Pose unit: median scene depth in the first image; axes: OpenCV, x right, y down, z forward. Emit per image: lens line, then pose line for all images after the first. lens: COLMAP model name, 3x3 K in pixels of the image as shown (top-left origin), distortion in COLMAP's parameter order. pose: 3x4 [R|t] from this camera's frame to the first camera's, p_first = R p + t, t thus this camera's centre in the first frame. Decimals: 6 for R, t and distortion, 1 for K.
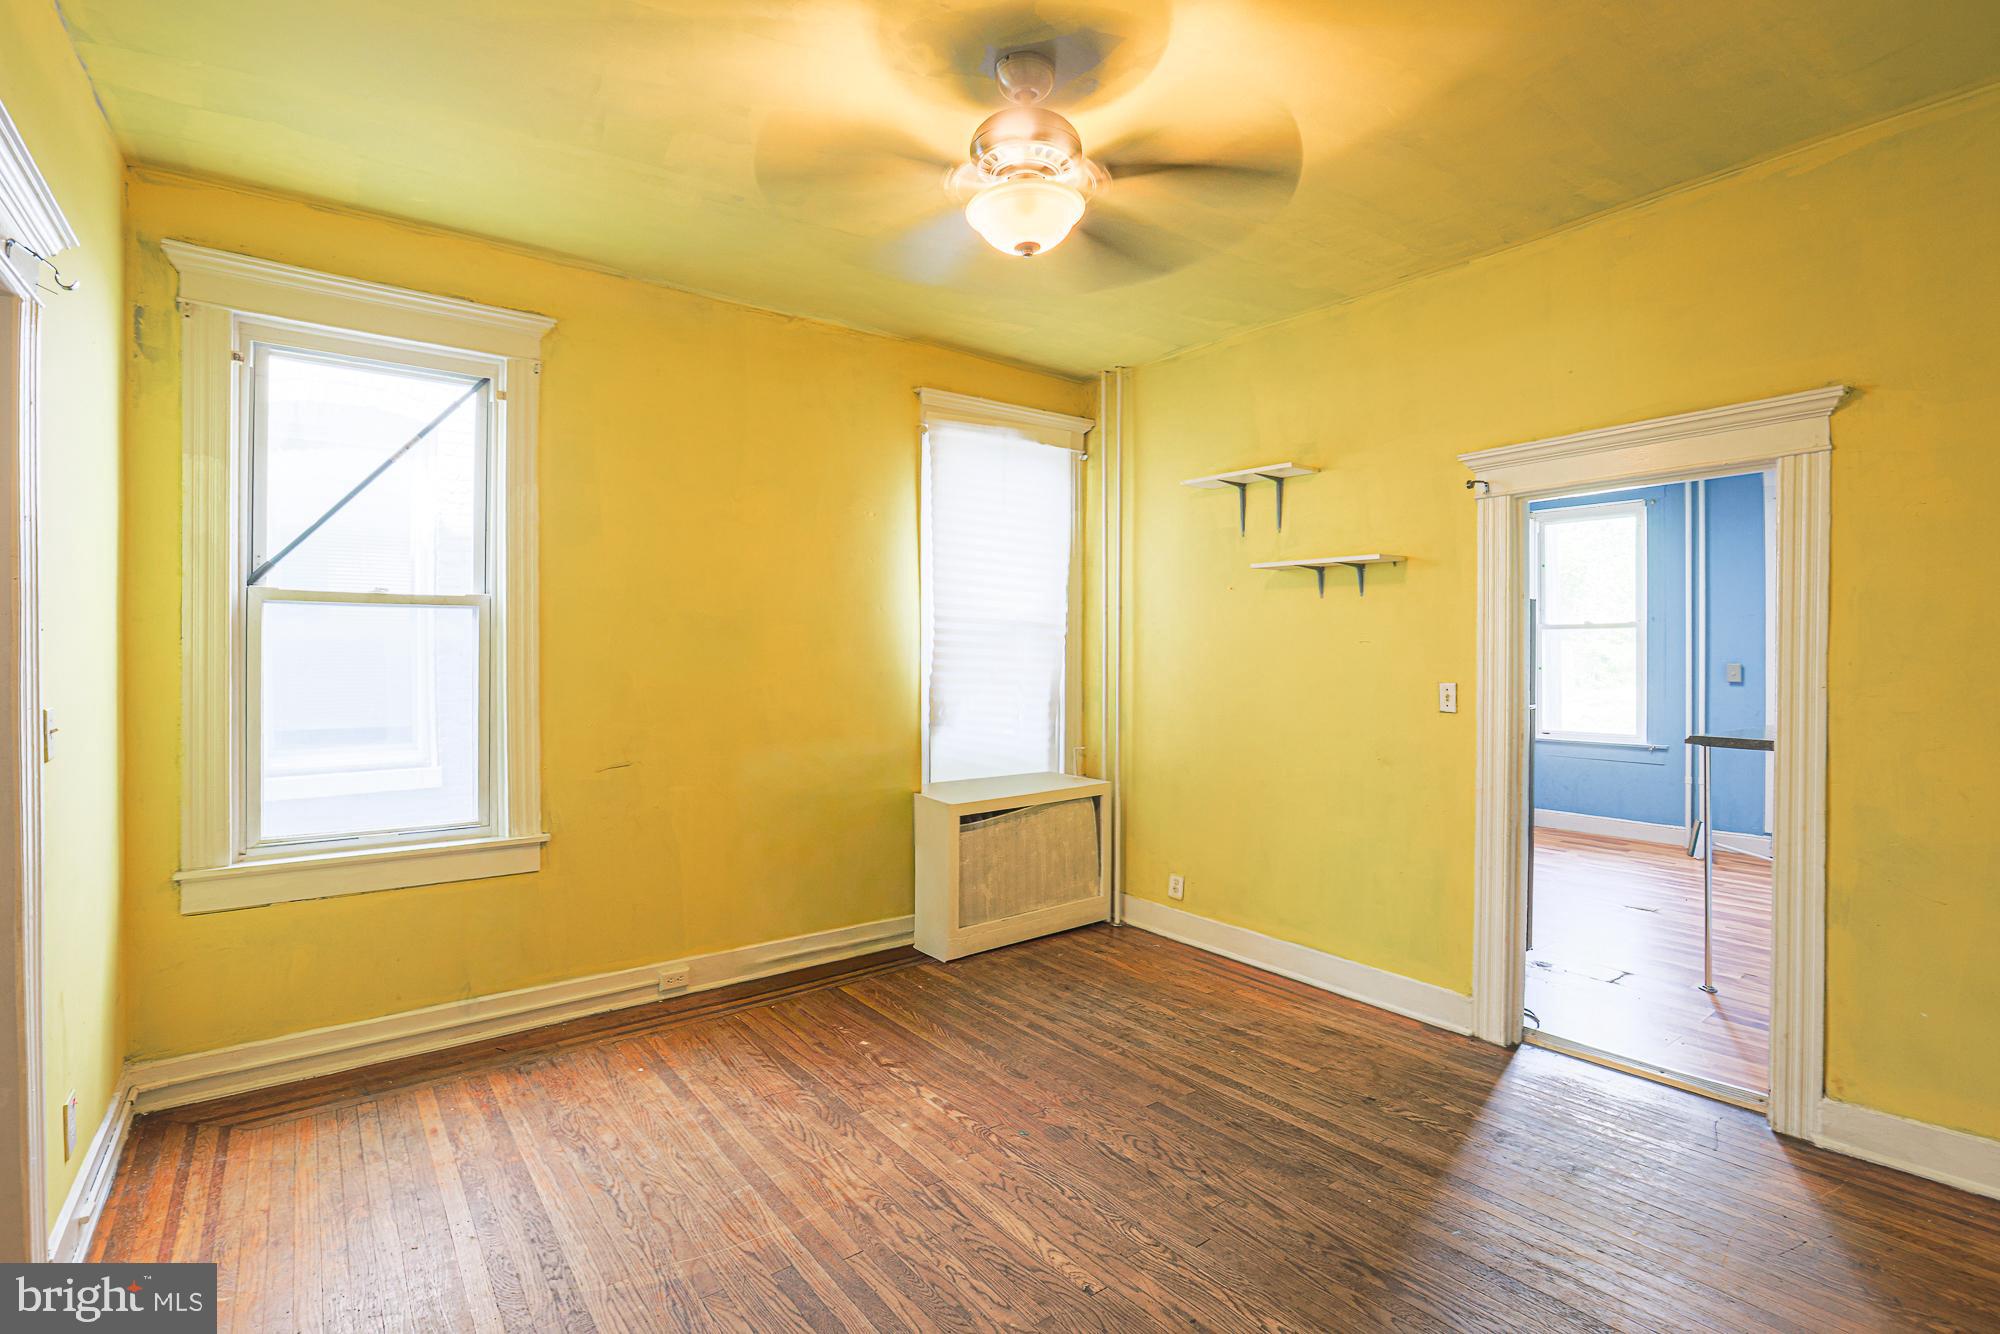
lens RADIAL K [[957.0, 0, 1010.6], [0, 957.0, 656.8], [0, 0, 1]] dist [-0.060576, 0.025645]
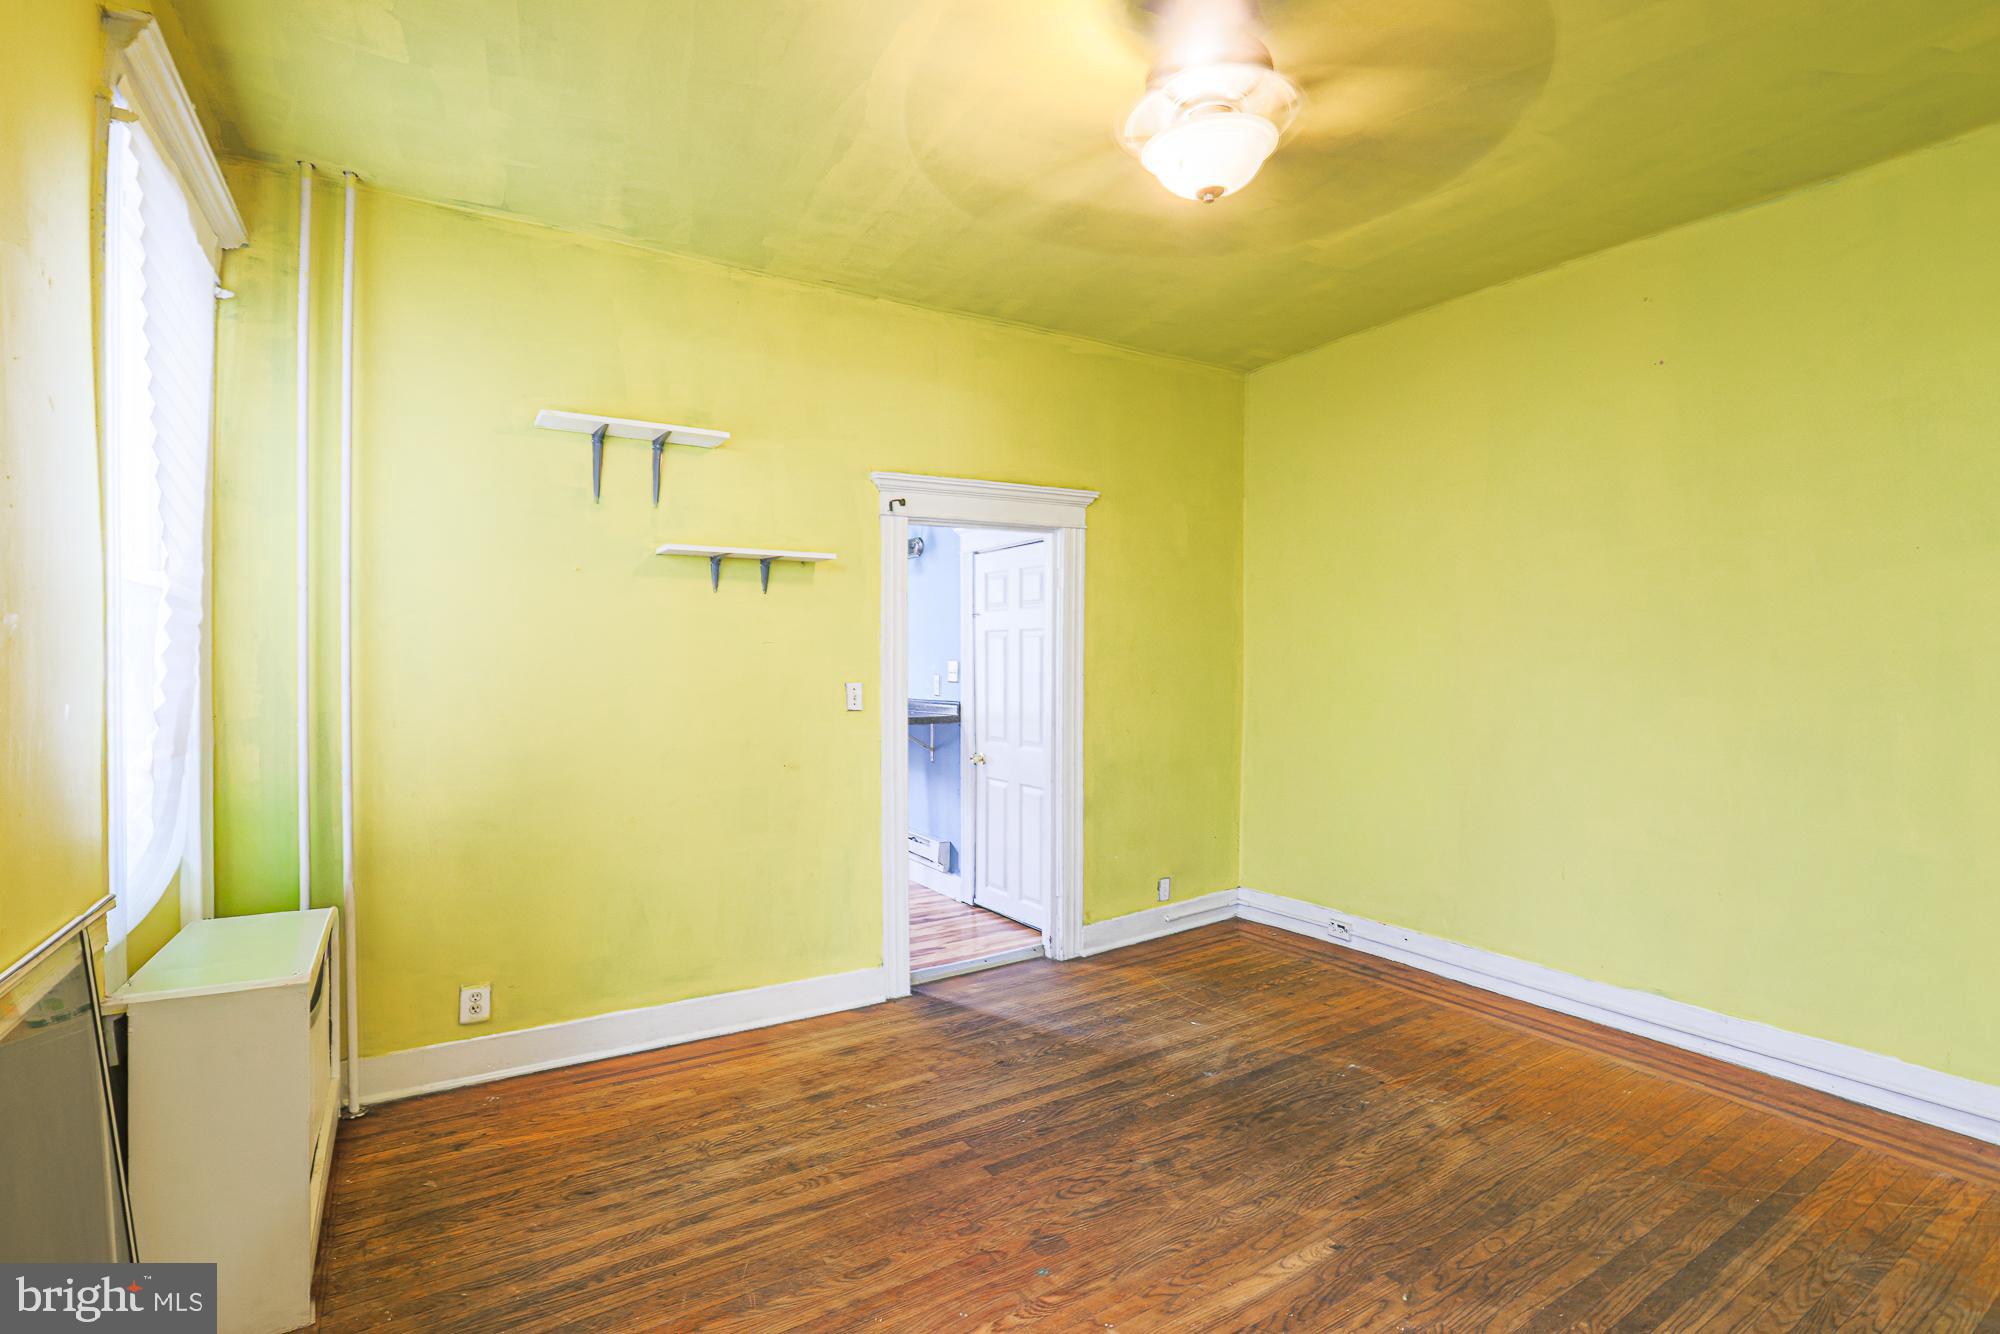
lens RADIAL K [[946.2, 0, 999.7], [0, 946.2, 657.5], [0, 0, 1]] dist [-0.058205, 0.025169]
pose [[0.079001, -0.005193, 0.996861, -0.586328], [0.007963, 0.999958, 0.004578, -0.004325], [-0.996843, 0.007577, 0.079039, 0.761962]]
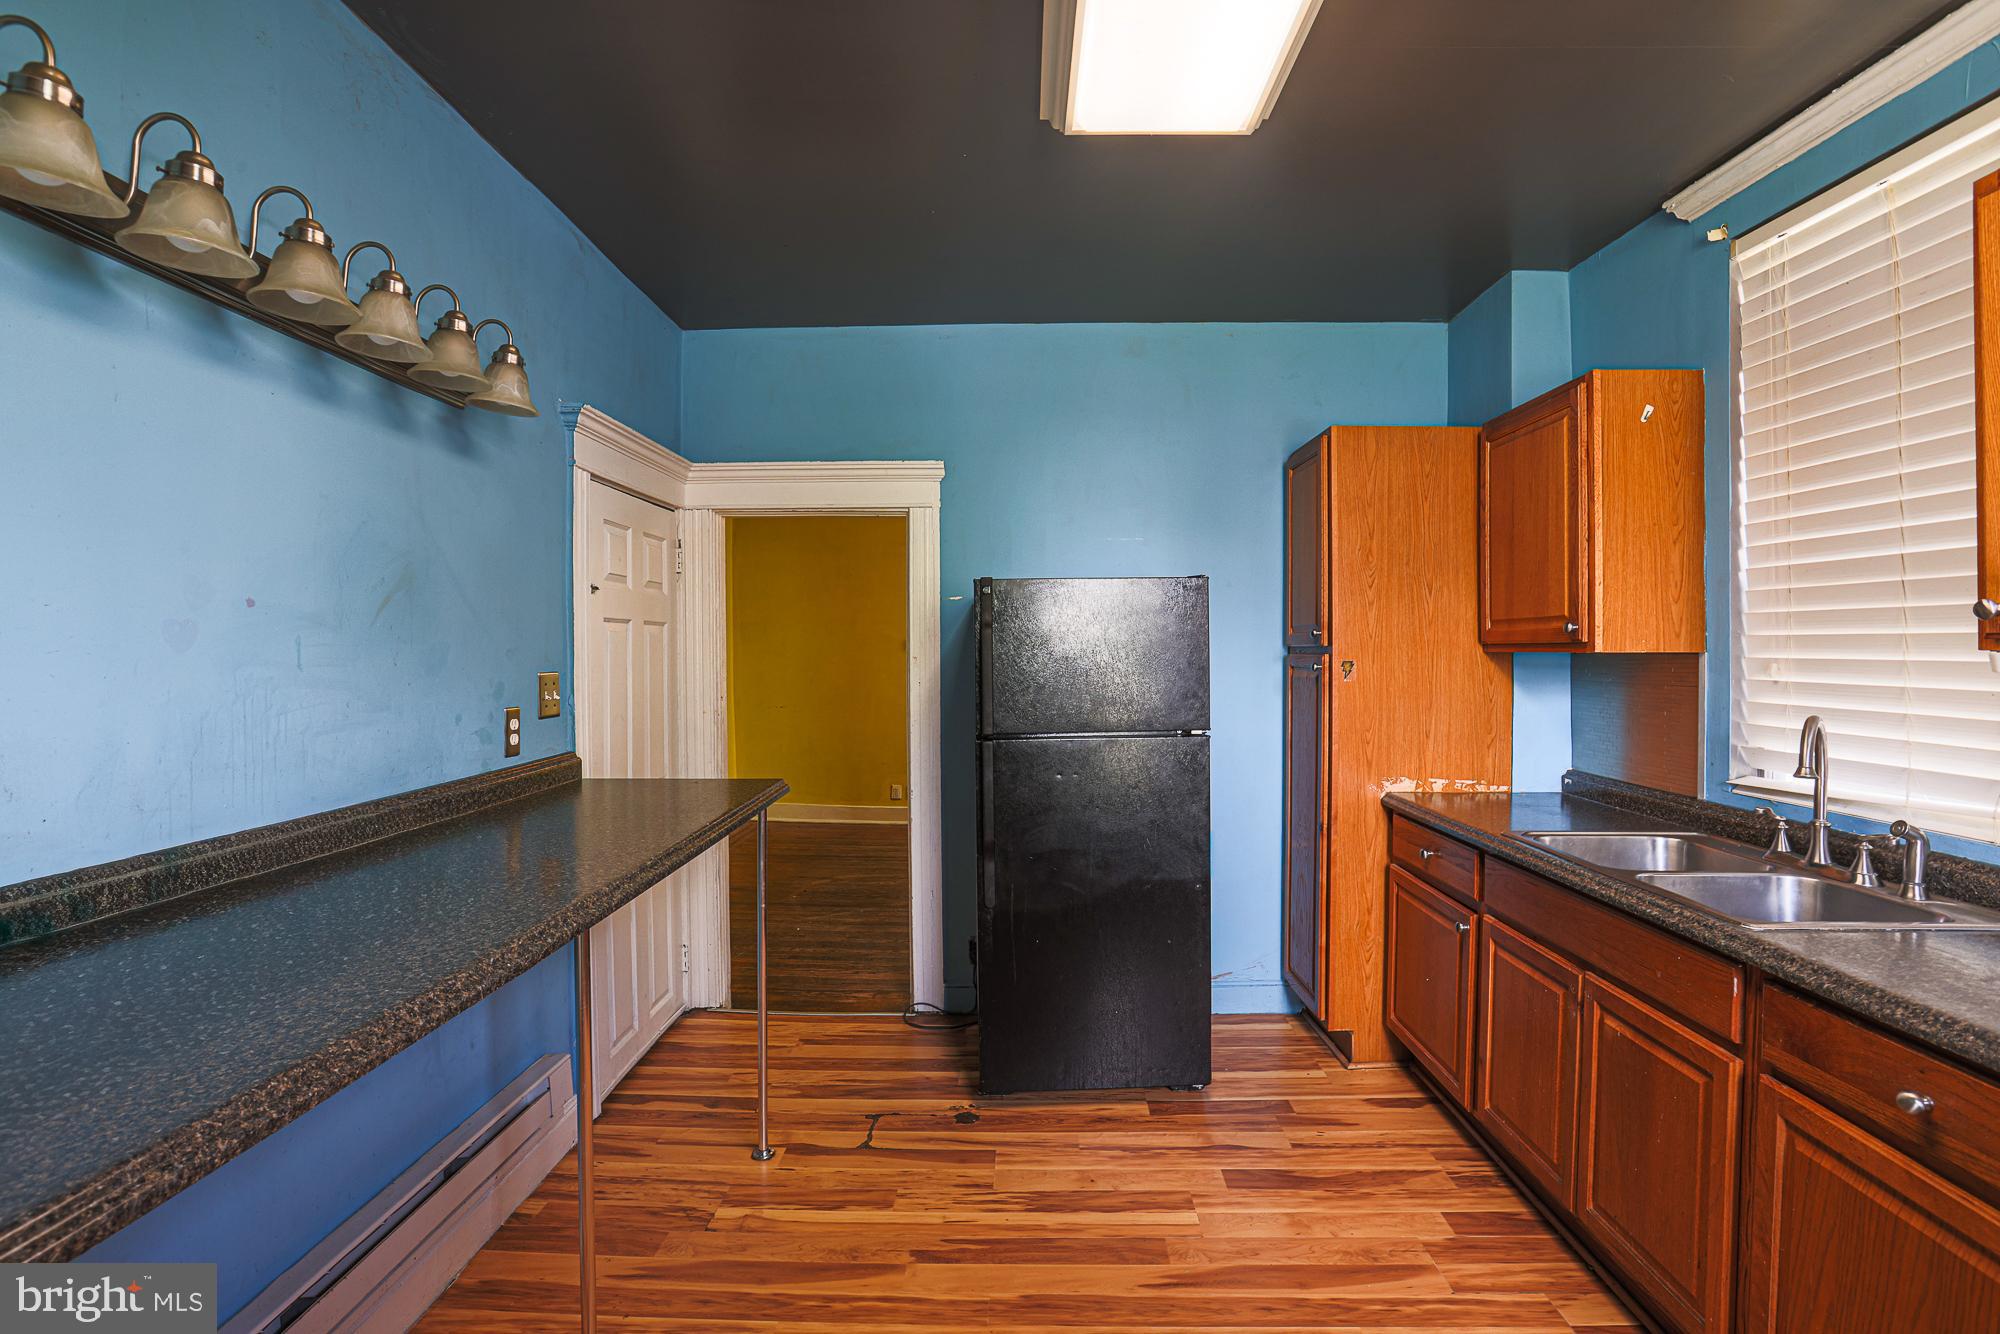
lens RADIAL K [[946.2, 0, 999.7], [0, 946.2, 657.5], [0, 0, 1]] dist [-0.058205, 0.025169]
pose [[-0.618725, 0.014744, -0.785469, 1.191595], [0.005072, 0.999878, 0.014772, -0.017688], [0.785591, 0.005156, -0.618725, 1.645890]]
